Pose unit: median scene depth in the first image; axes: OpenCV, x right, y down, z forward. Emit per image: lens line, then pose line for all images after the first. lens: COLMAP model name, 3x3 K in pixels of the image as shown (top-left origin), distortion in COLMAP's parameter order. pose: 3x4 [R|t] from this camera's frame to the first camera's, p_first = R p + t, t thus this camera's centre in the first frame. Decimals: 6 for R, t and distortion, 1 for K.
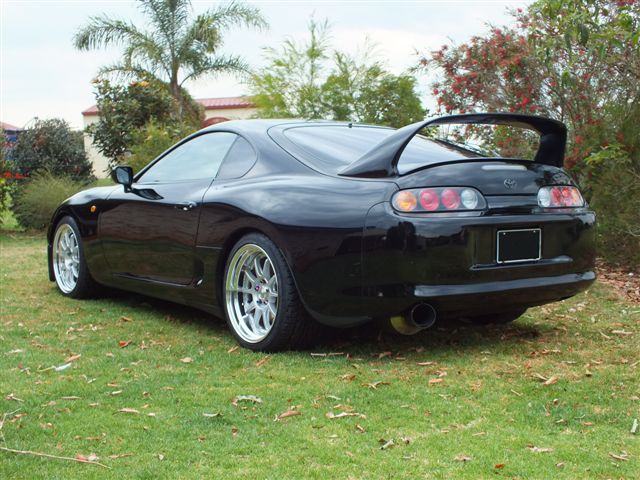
lens RADIAL K [[878.7, 0, 320.0], [0, 878.7, 240.0], [0, 0, 1]] dist [-0.056597, 0.019459]
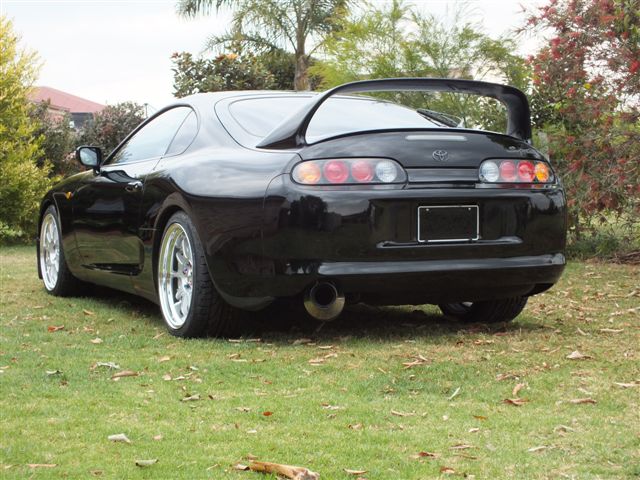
lens RADIAL K [[1234.7, 0, 320.0], [0, 1234.7, 240.0], [0, 0, 1]] dist [-0.620420, 5.729424]
pose [[0.980303, 0.004518, -0.197446, 0.316928], [-0.009501, 0.999660, -0.024295, 0.050577], [0.197269, 0.025693, 0.980013, -0.238391]]
